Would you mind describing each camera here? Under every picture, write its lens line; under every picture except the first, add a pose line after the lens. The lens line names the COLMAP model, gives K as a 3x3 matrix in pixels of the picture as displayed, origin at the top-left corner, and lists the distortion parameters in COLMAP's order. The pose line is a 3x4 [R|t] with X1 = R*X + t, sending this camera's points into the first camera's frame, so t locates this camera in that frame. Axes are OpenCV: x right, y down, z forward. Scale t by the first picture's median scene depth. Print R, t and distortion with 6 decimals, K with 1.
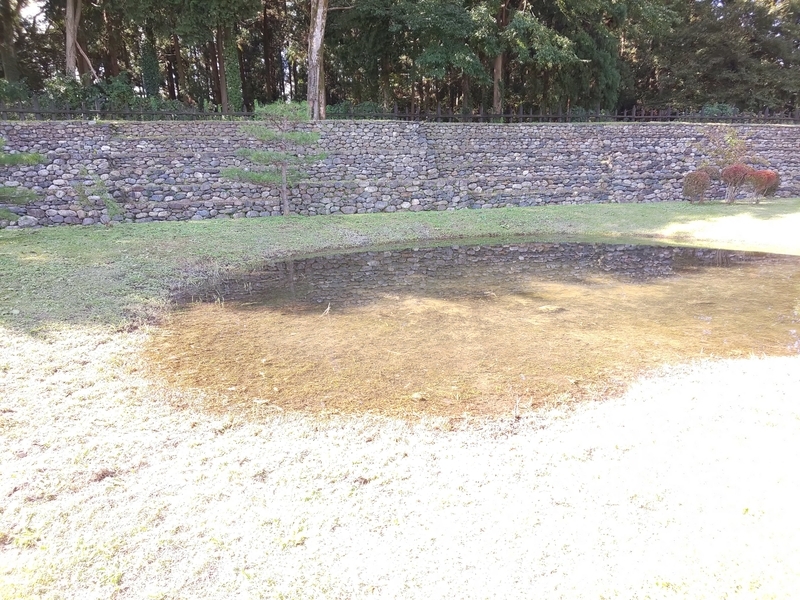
lens RADIAL K [[507.3, 0, 399.9], [0, 507.3, 300.4], [0, 0, 1]] dist [0.005384, -0.004500]
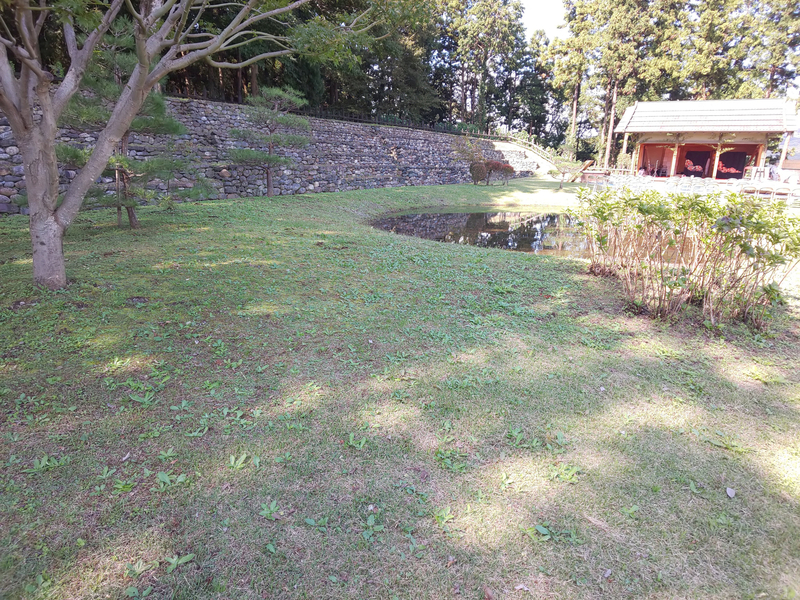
lens RADIAL K [[507.3, 0, 400.1], [0, 507.3, 299.8], [0, 0, 1]] dist [0.005384, -0.004500]
pose [[0.704278, -0.155067, 0.692782, -0.678685], [0.135699, 0.987265, 0.083031, -0.005084], [-0.696835, 0.035533, 0.716351, 0.051691]]
